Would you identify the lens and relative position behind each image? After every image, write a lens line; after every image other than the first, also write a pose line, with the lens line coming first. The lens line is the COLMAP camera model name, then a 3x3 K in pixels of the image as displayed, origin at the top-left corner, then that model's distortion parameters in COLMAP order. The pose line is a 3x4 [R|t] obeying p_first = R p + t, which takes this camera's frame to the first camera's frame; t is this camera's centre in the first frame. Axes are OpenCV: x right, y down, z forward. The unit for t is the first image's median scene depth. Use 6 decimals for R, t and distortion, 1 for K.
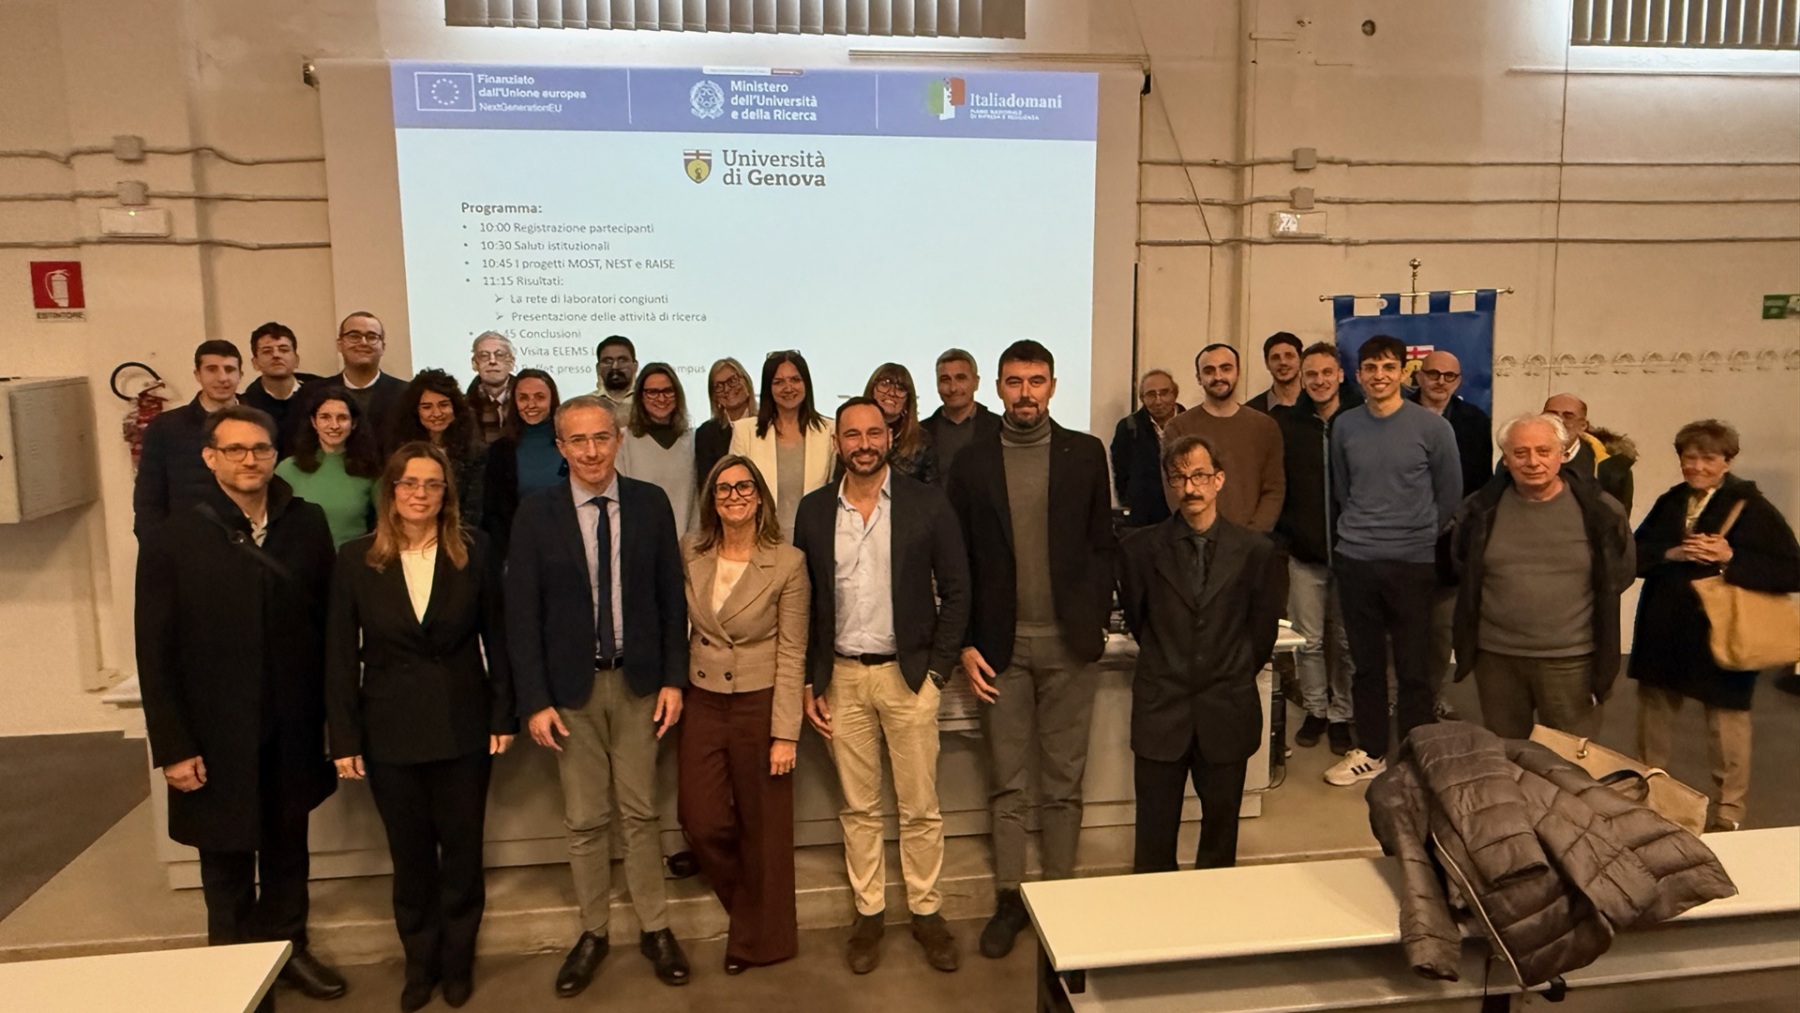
lens RADIAL K [[1247.6, 0, 905.6], [0, 1247.6, 492.2], [0, 0, 1]] dist [-0.001363, -0.004117]
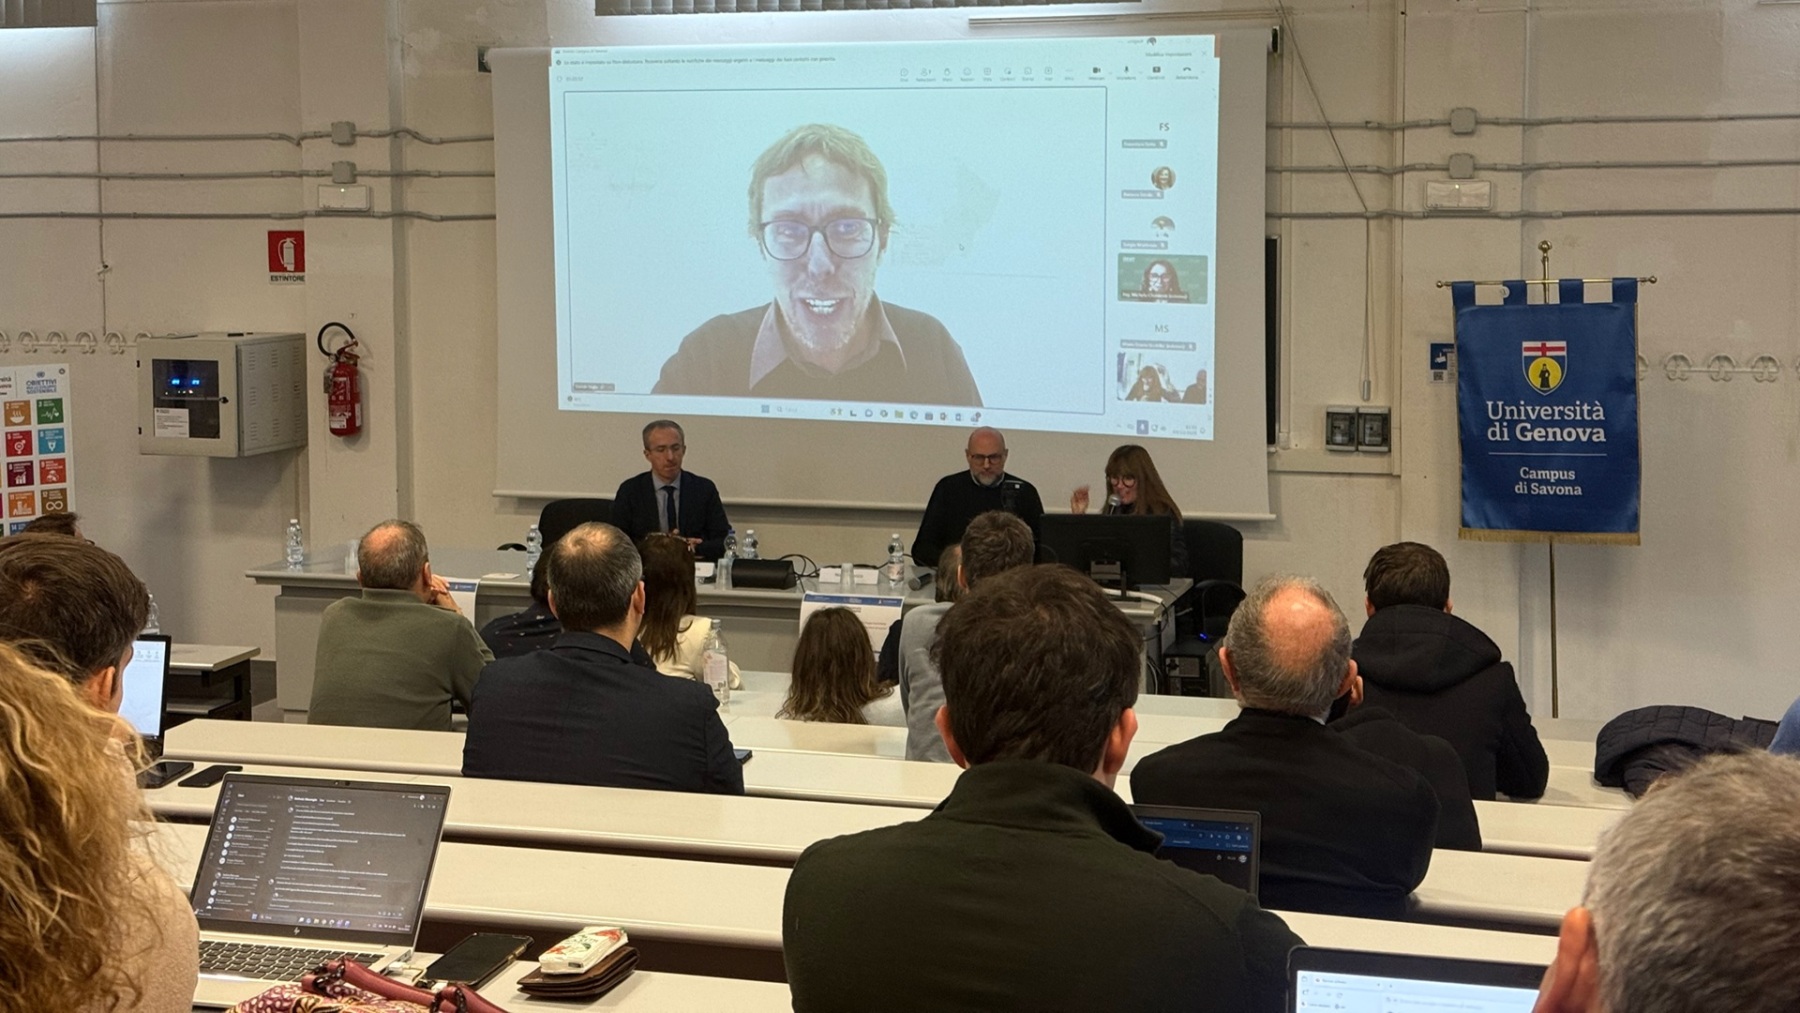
lens RADIAL K [[2695.4, 0, 898.9], [0, 2695.4, 508.9], [0, 0, 1]] dist [0.035543, 0.000000]
pose [[0.894931, 0.057541, -0.442479, 0.885427], [-0.068021, 0.997653, -0.007840, 0.046134], [0.440989, 0.037114, 0.896745, -0.912913]]
